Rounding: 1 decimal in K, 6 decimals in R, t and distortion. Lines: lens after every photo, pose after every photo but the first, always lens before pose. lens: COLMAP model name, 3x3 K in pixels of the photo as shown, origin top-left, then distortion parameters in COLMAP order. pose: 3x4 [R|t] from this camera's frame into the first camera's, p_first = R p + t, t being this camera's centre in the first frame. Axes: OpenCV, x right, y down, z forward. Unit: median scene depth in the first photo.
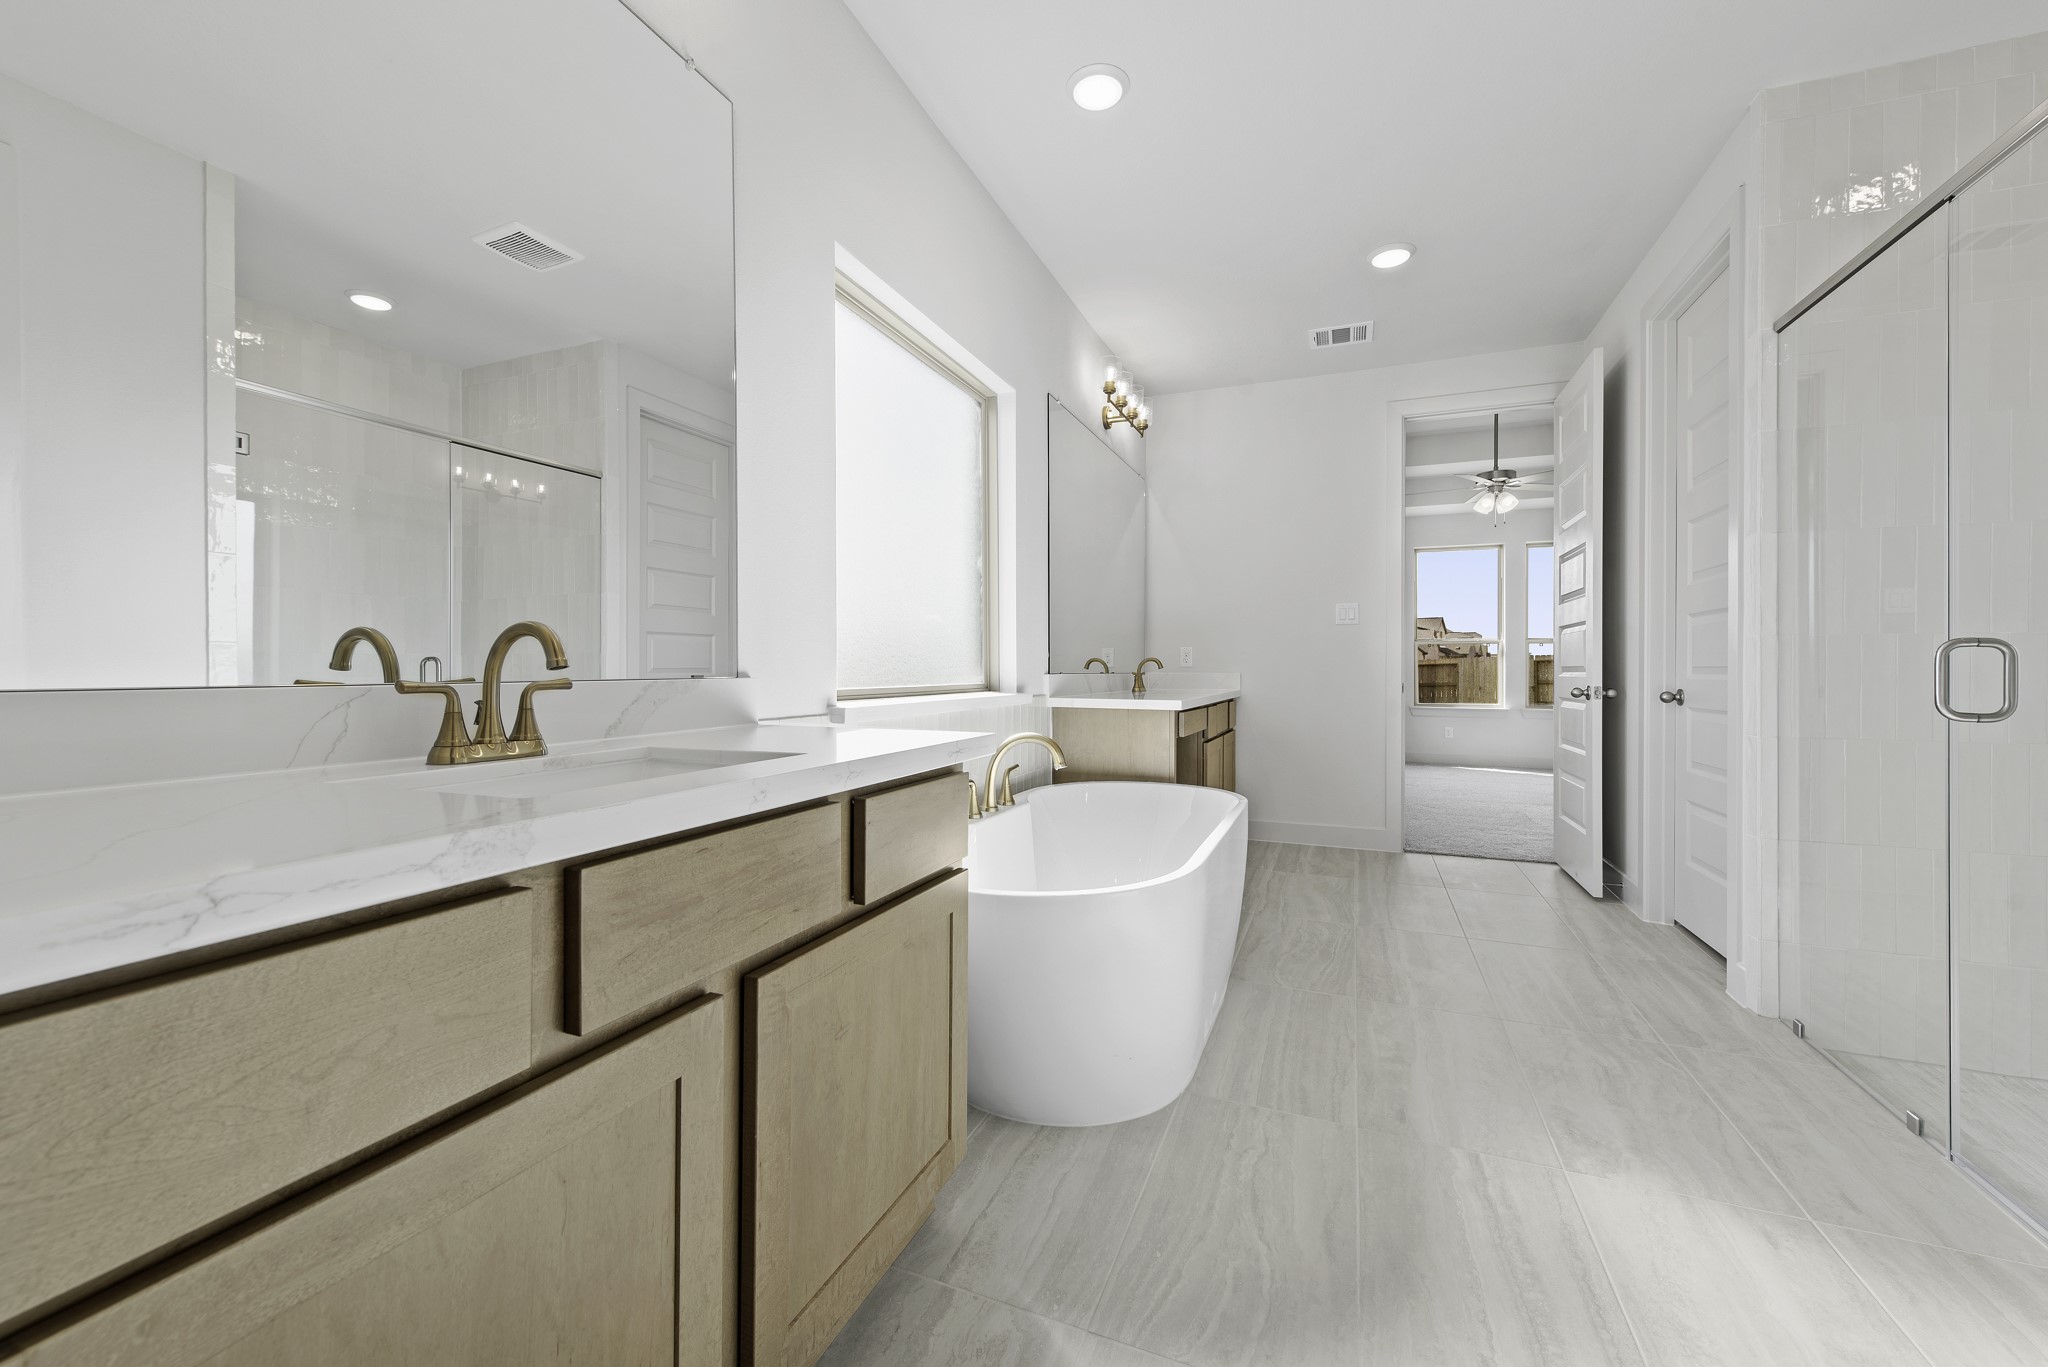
lens RADIAL K [[809.1, 0, 1020.0], [0, 809.1, 672.3], [0, 0, 1]] dist [0.008802, -0.002714]
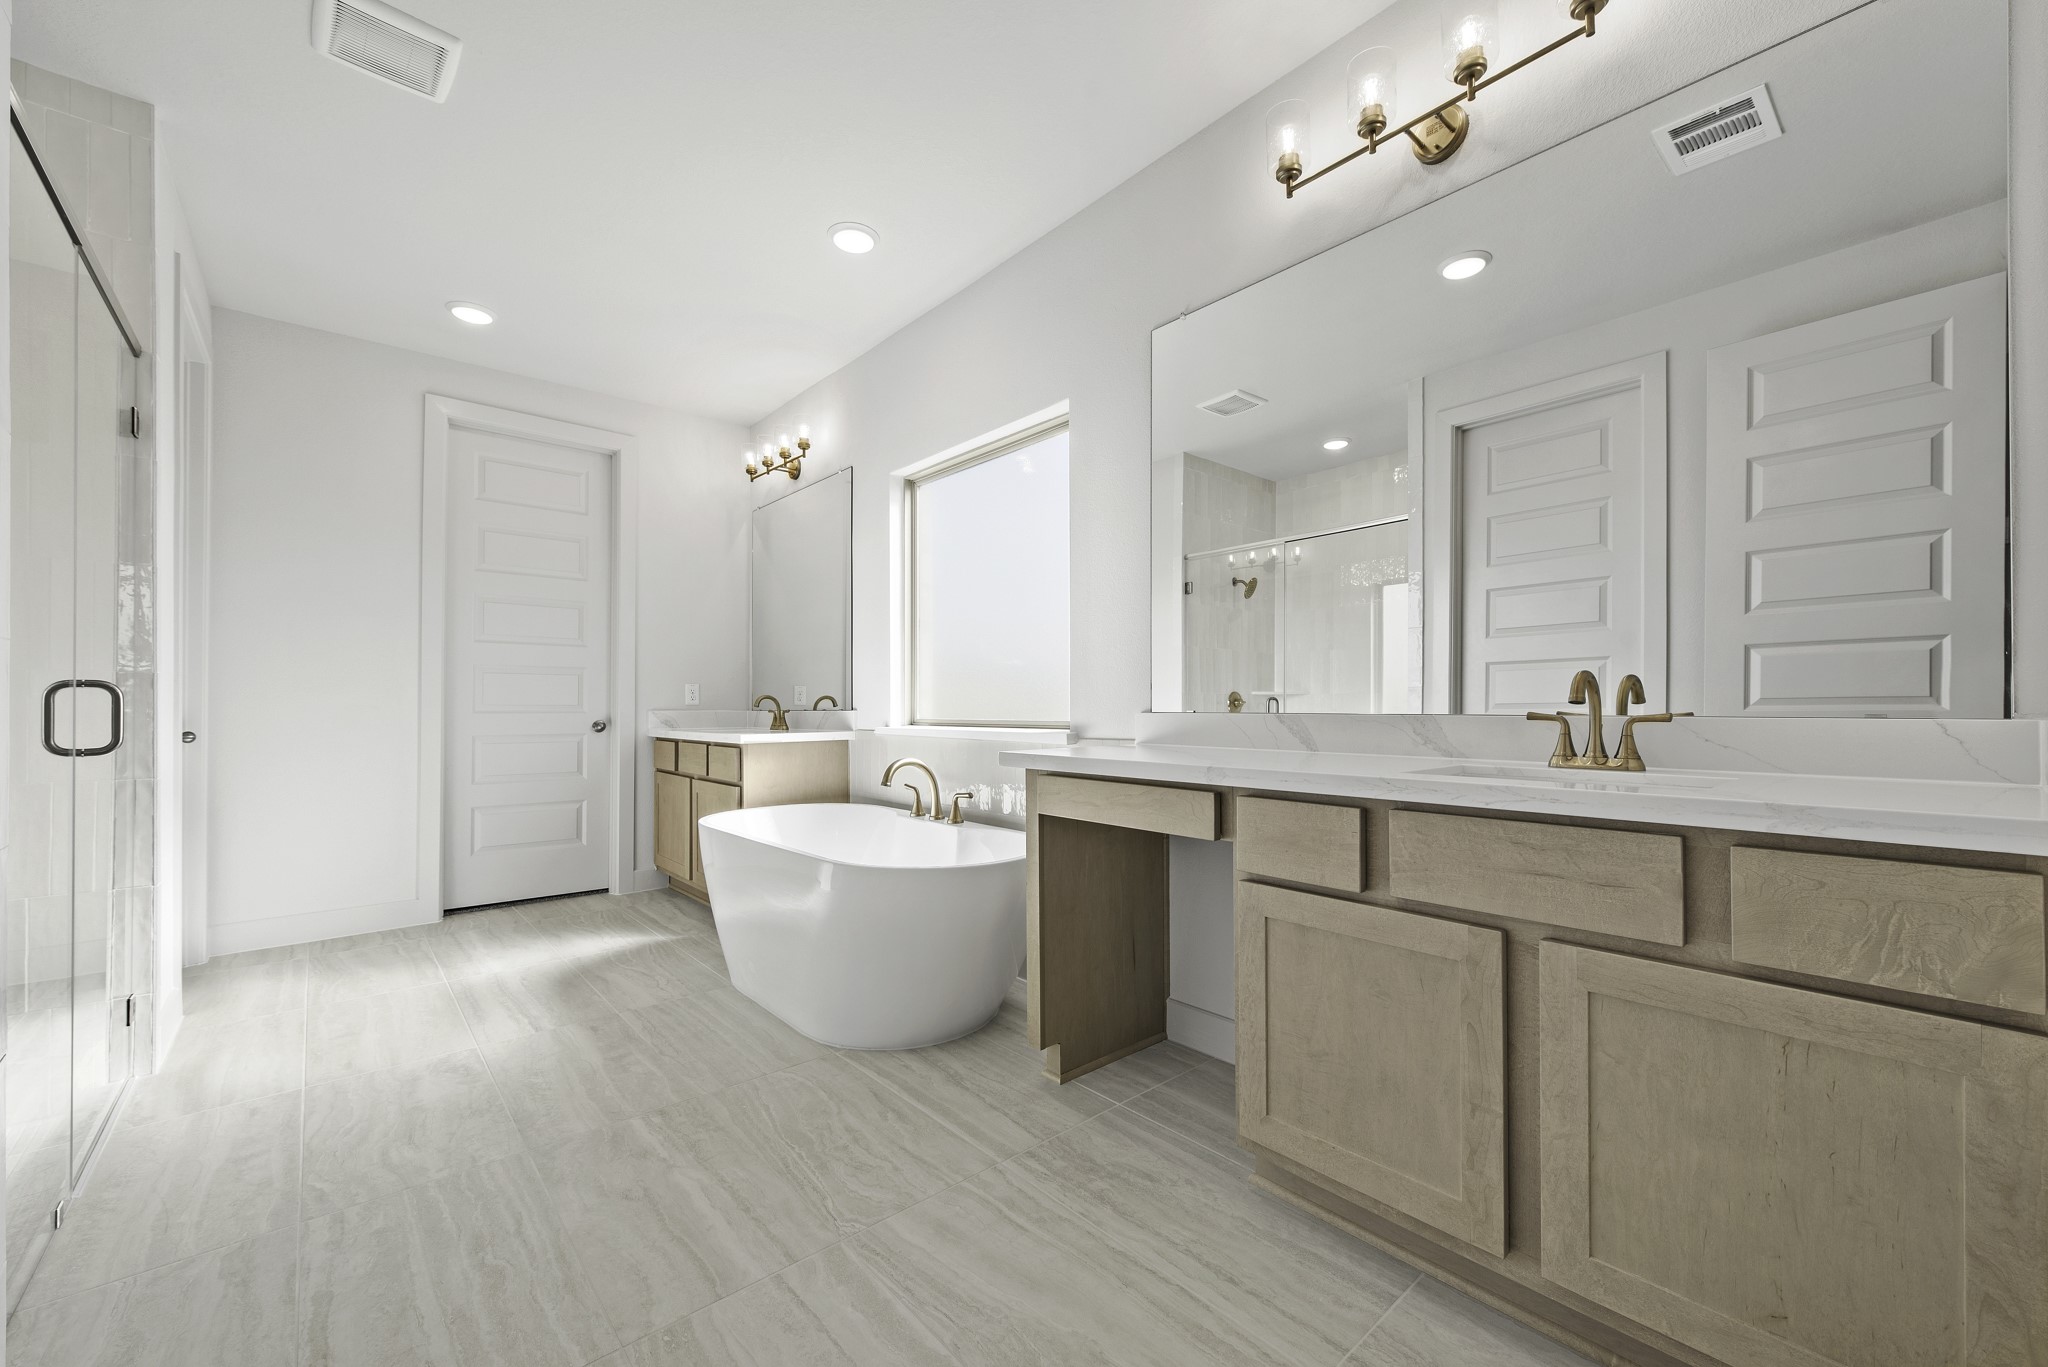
lens RADIAL K [[809.1, 0, 1028.1], [0, 809.1, 696.6], [0, 0, 1]] dist [0.008802, -0.002714]
pose [[-0.445377, -0.005723, -0.895325, 1.290318], [-0.000063, 0.999980, -0.006361, -0.011130], [0.895343, -0.002777, -0.445368, 2.128644]]
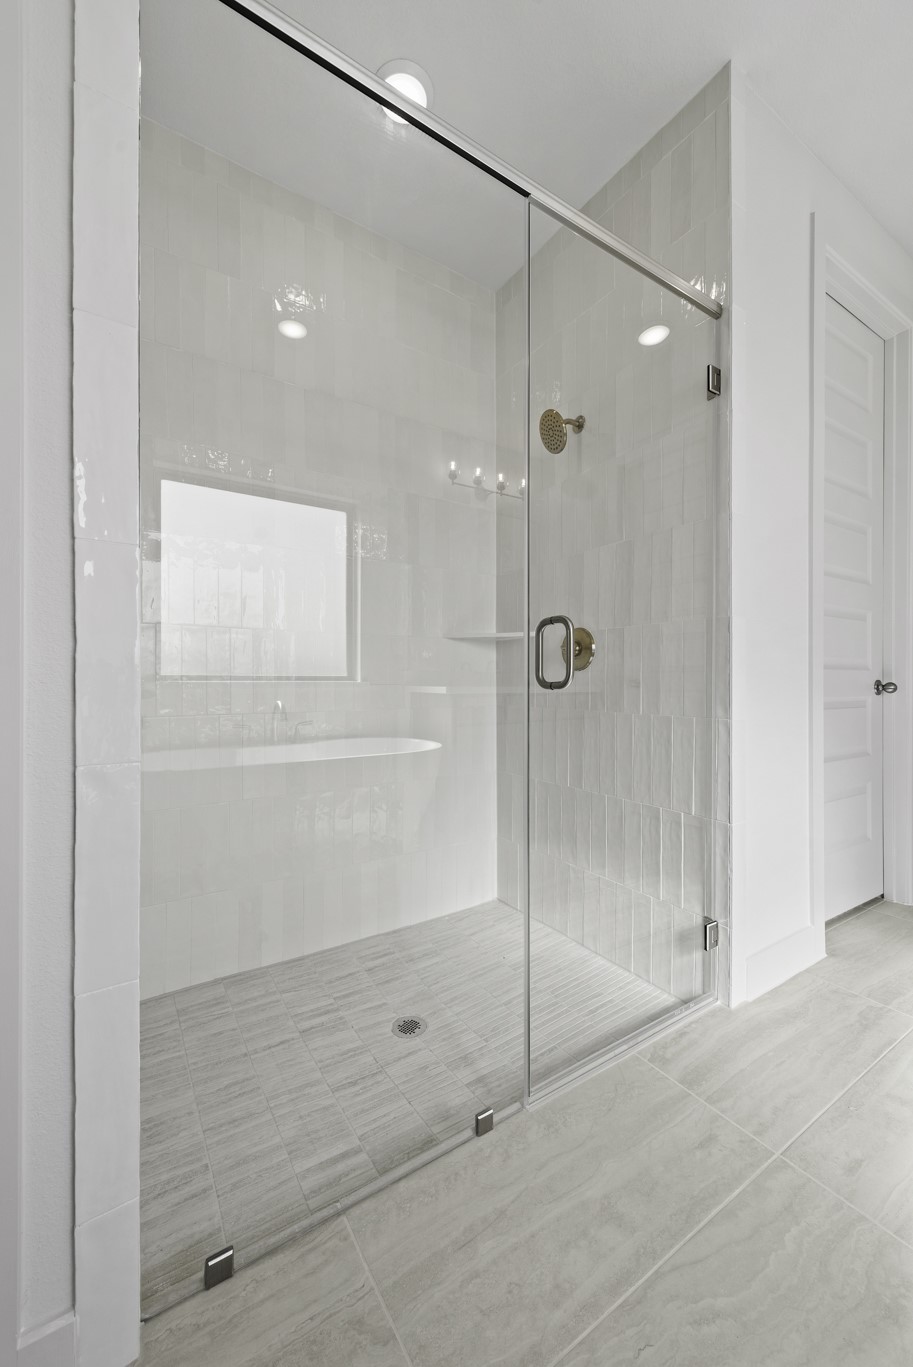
lens RADIAL K [[540.0, 0, 448.9], [0, 540.0, 676.4], [0, 0, 1]] dist [0.008802, -0.002714]
pose [[-0.821797, 0.000492, 0.569781, 0.697244], [0.003967, 0.999980, 0.004858, 0.029043], [-0.569767, 0.006253, -0.821782, 1.389008]]
